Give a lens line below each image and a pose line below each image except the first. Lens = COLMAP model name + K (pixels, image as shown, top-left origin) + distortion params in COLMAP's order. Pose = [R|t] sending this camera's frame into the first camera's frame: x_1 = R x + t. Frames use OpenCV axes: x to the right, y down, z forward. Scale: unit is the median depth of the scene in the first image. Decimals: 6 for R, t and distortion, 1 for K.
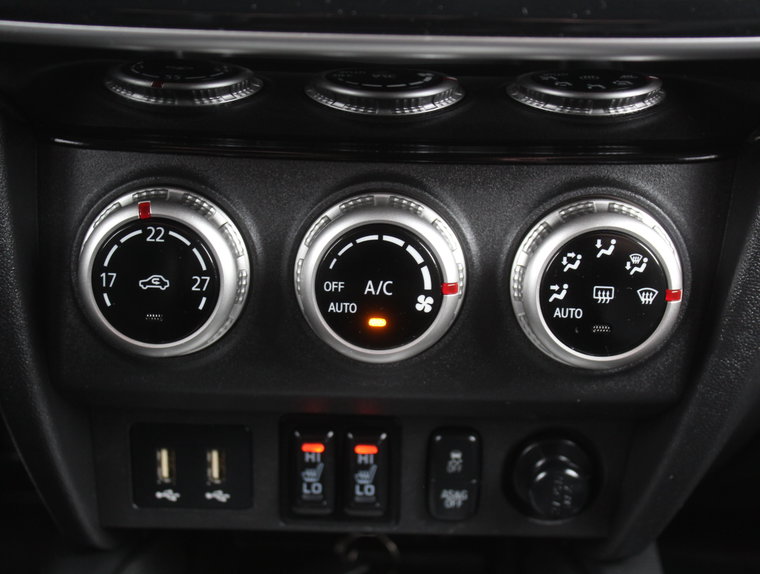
lens RADIAL K [[1411.8, 0, 380.5], [0, 1411.8, 284.7], [0, 0, 1]] dist [-0.048959, 0.000000]
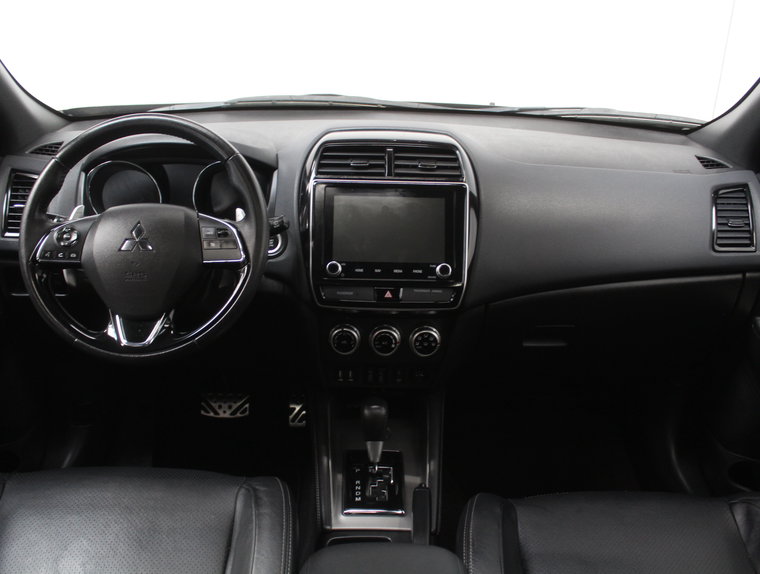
lens RADIAL K [[743.2, 0, 378.2], [0, 743.2, 287.6], [0, 0, 1]] dist [-0.108424, 0.000000]
pose [[0.999866, -0.002432, 0.016179, -0.062924], [0.001835, 0.999321, 0.036810, -0.273305], [-0.016257, -0.036776, 0.999191, -1.612707]]
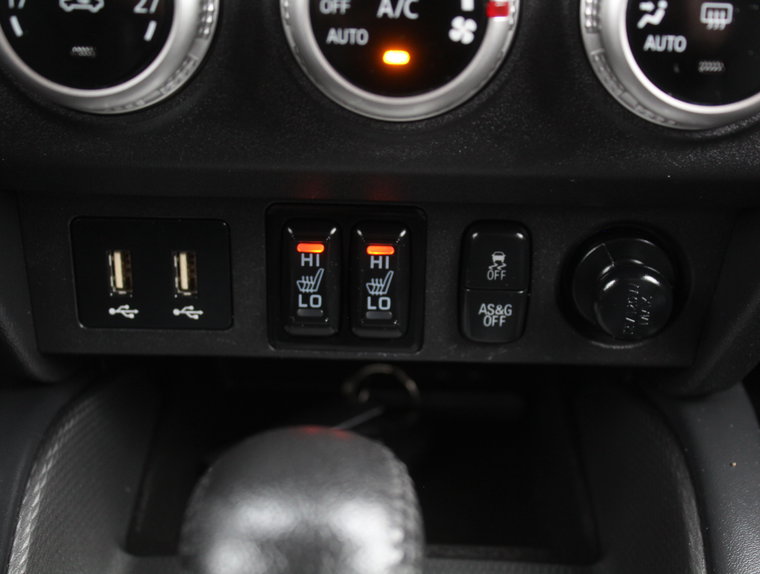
lens RADIAL K [[1411.8, 0, 379.2], [0, 1411.8, 289.9], [0, 0, 1]] dist [-0.048959, 0.000000]
pose [[0.999959, -0.000585, -0.009053, -0.003863], [0.001512, 0.994707, 0.102737, 0.059902], [0.008945, -0.102746, 0.994667, 0.239530]]
